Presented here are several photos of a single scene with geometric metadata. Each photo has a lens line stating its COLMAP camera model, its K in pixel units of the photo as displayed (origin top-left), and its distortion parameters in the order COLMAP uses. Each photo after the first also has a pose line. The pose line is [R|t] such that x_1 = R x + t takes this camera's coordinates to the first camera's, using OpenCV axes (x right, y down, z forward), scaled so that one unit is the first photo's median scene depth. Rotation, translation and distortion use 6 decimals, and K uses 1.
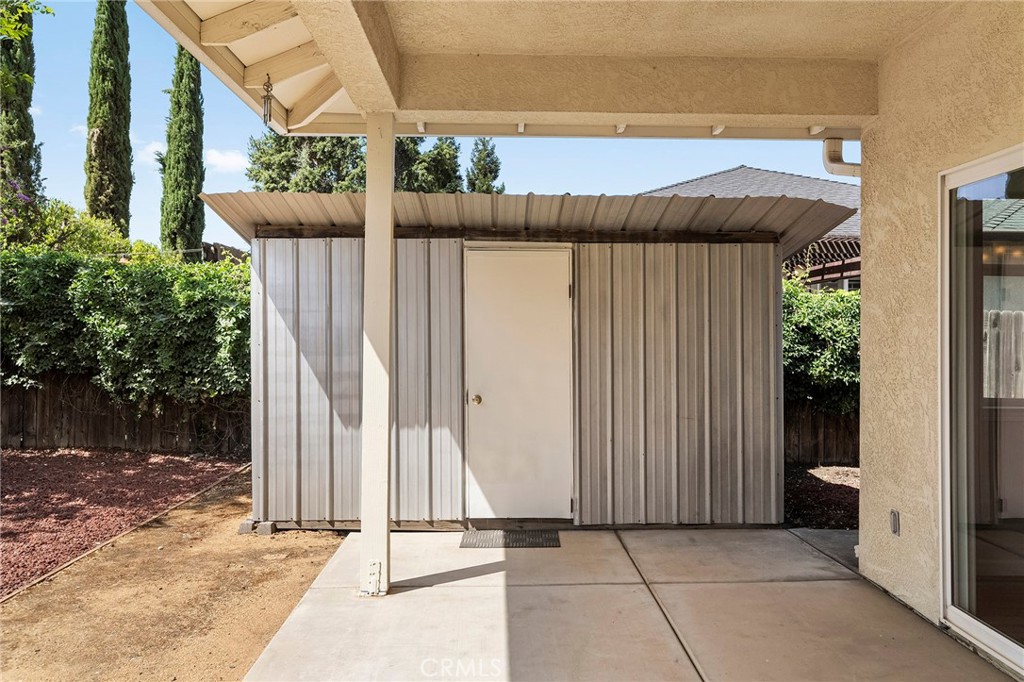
lens RADIAL K [[793.6, 0, 512.8], [0, 793.6, 339.4], [0, 0, 1]] dist [0.000028, -0.000237]
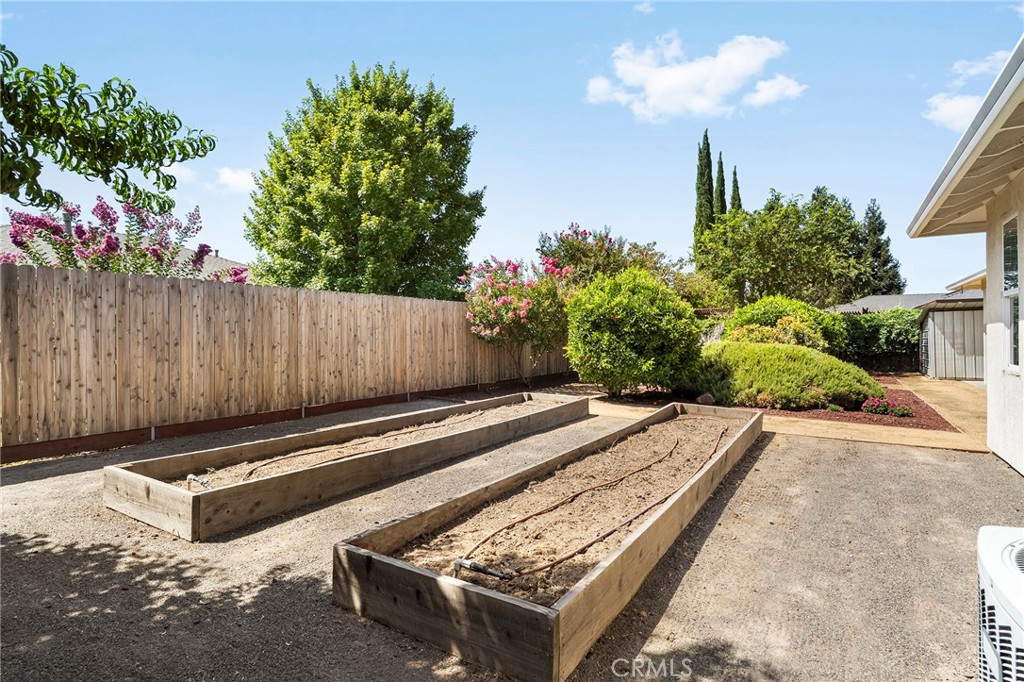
lens RADIAL K [[549.6, 0, 510.3], [0, 549.6, 337.5], [0, 0, 1]] dist [0.001489, -0.000659]
pose [[0.848326, -0.013991, -0.529290, -0.465923], [0.010746, 0.999900, -0.009208, 0.008653], [0.529366, 0.002124, 0.848391, -1.890717]]
